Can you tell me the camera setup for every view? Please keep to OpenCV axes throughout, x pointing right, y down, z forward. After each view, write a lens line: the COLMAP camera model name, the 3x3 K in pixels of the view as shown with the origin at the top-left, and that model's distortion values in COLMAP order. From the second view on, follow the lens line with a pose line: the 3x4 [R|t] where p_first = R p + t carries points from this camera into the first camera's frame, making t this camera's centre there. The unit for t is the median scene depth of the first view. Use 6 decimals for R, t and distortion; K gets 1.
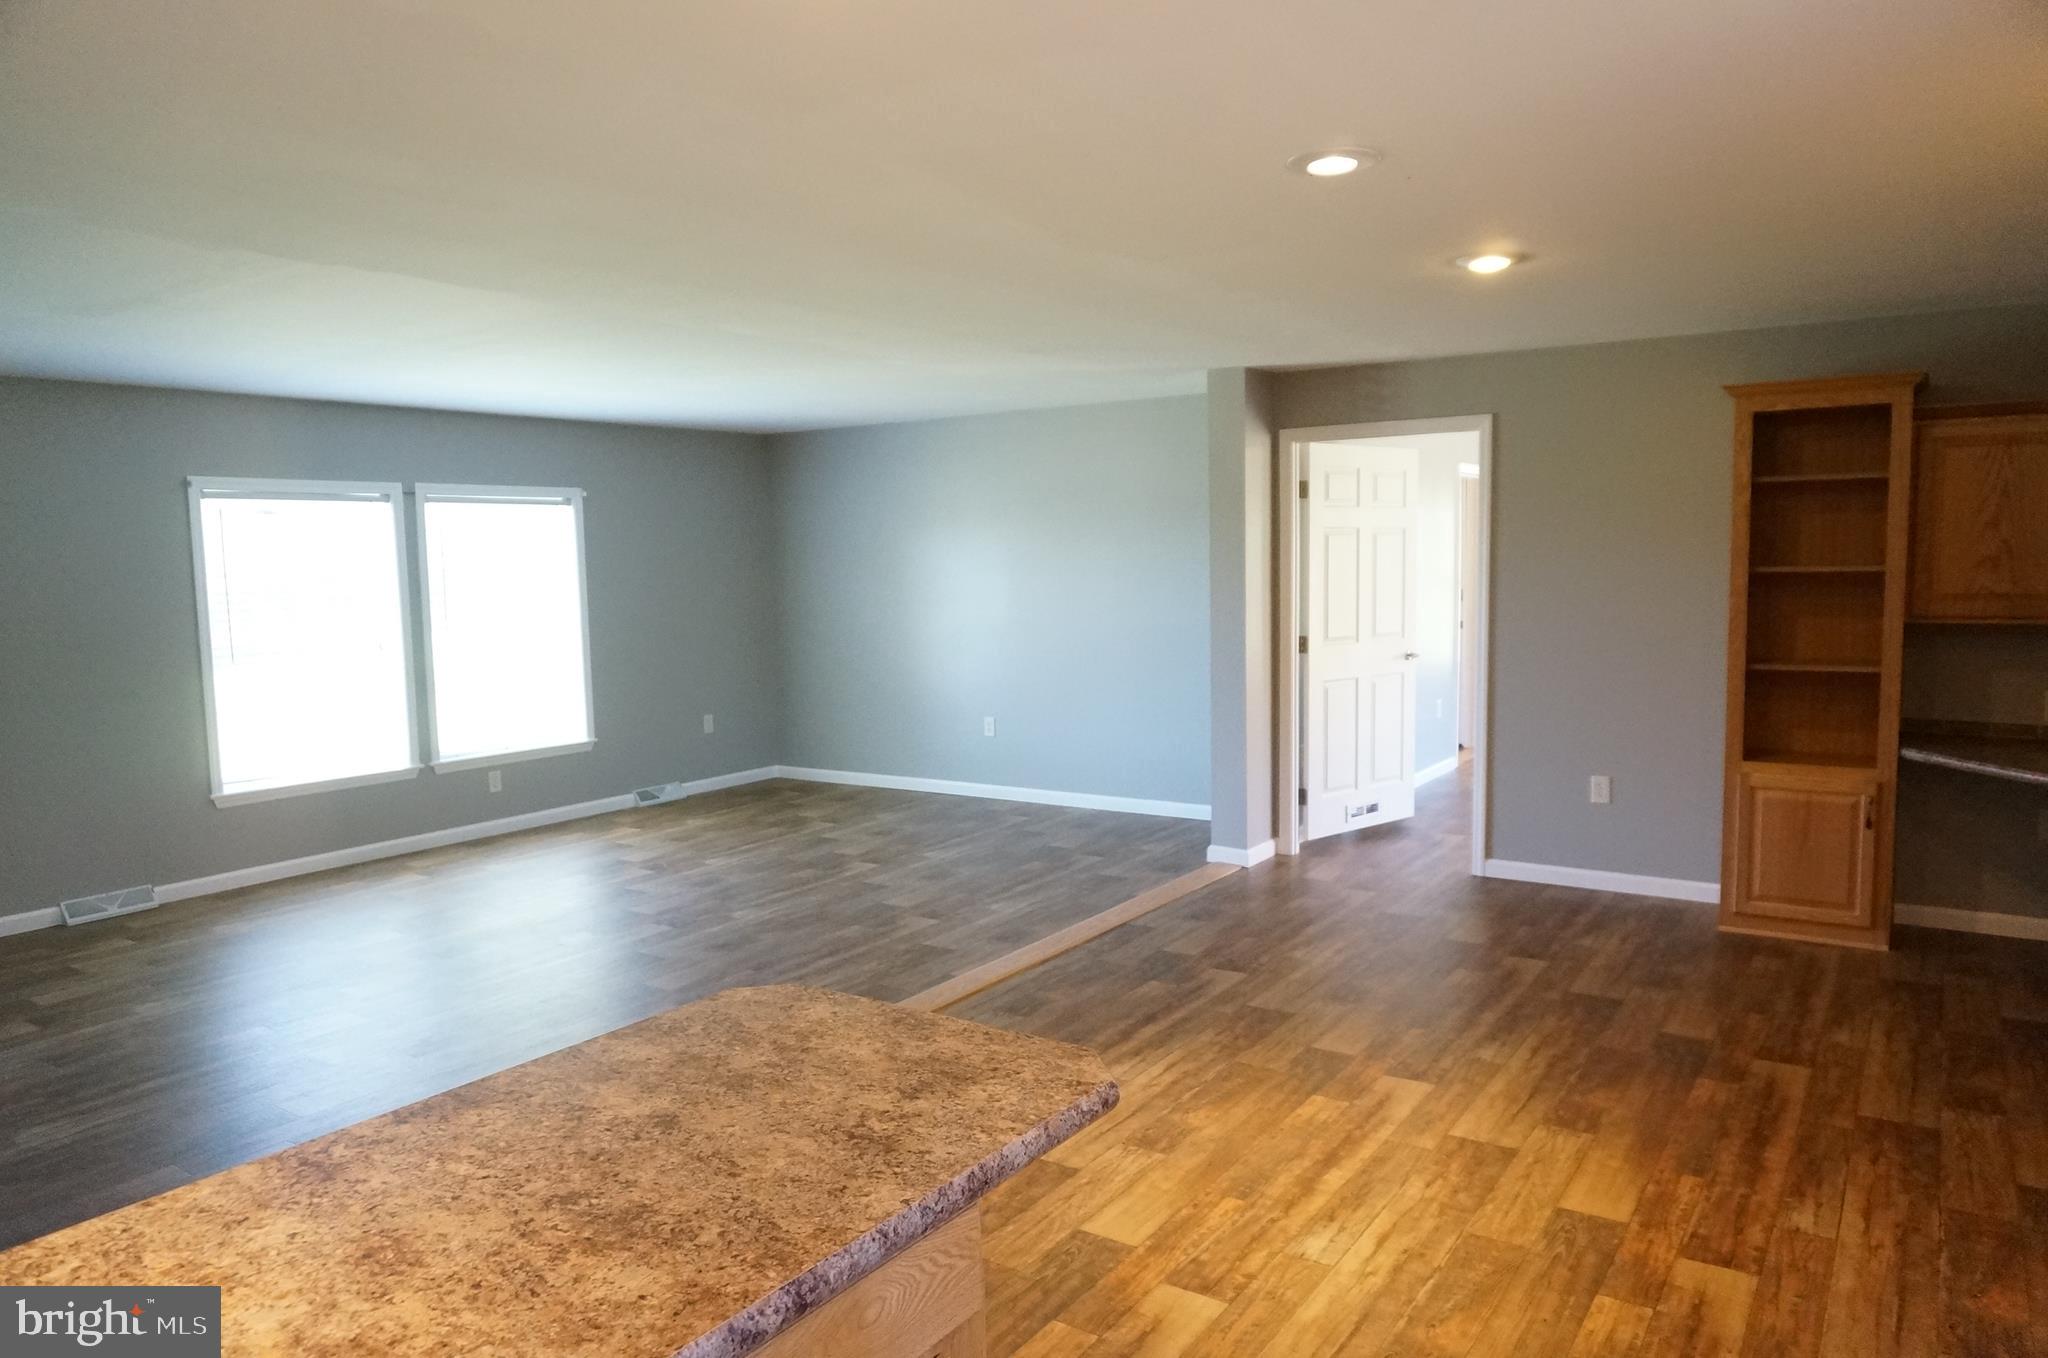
lens RADIAL K [[1363.3, 0, 1011.8], [0, 1363.3, 674.7], [0, 0, 1]] dist [-0.046152, 0.031546]
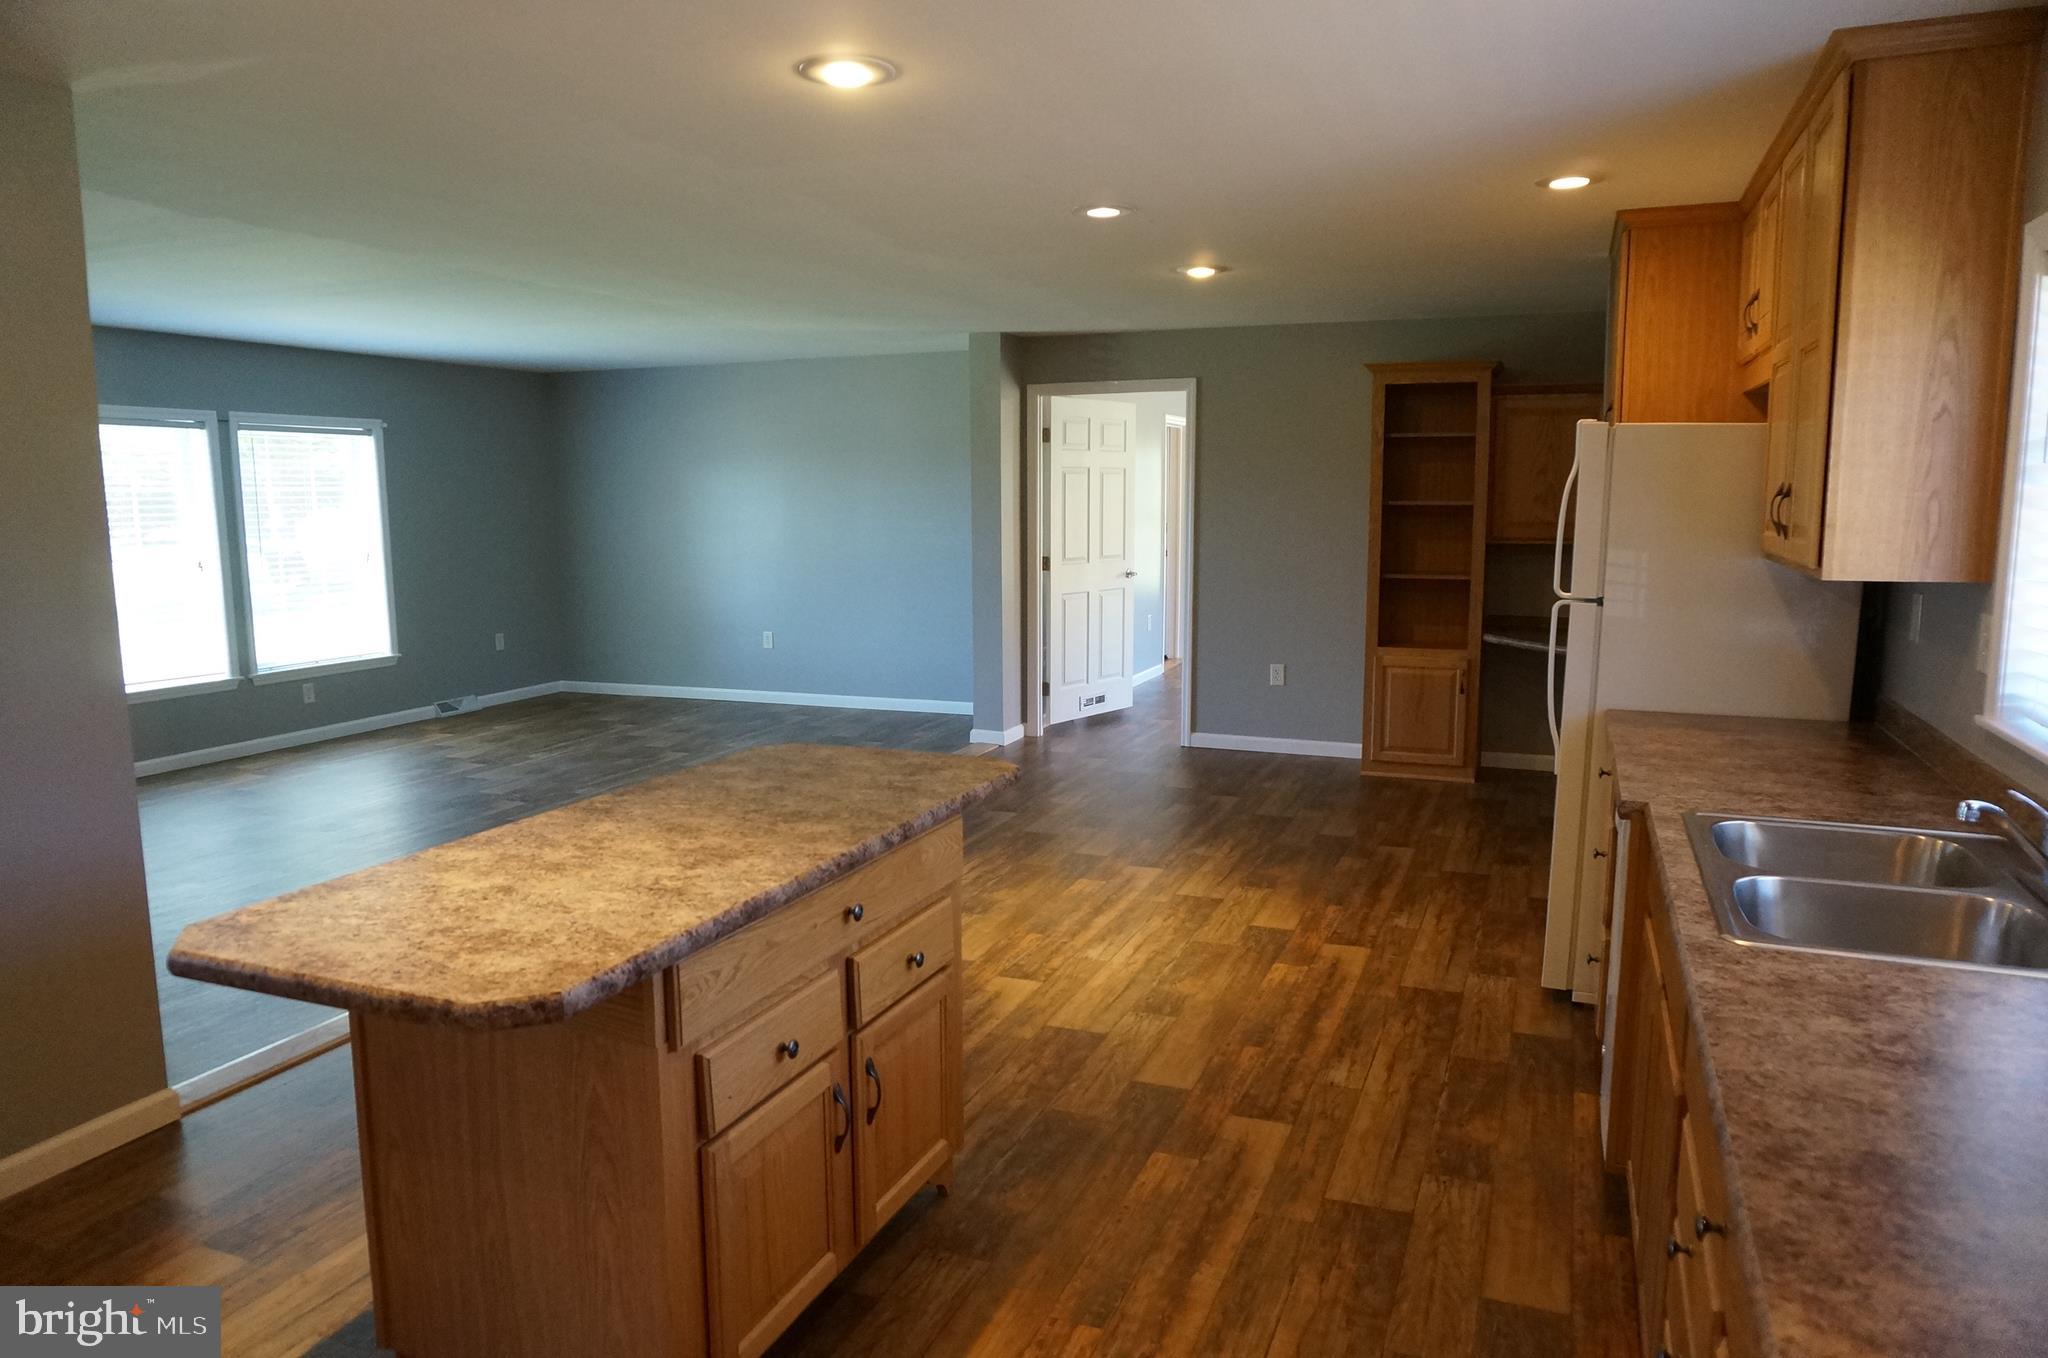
lens RADIAL K [[1363.3, 0, 1006.9], [0, 1363.3, 664.7], [0, 0, 1]] dist [-0.046152, 0.031546]
pose [[0.977363, -0.012202, 0.211218, -0.109335], [0.004807, 0.999358, 0.035490, 0.034694], [-0.211516, -0.033671, 0.976794, -0.256118]]
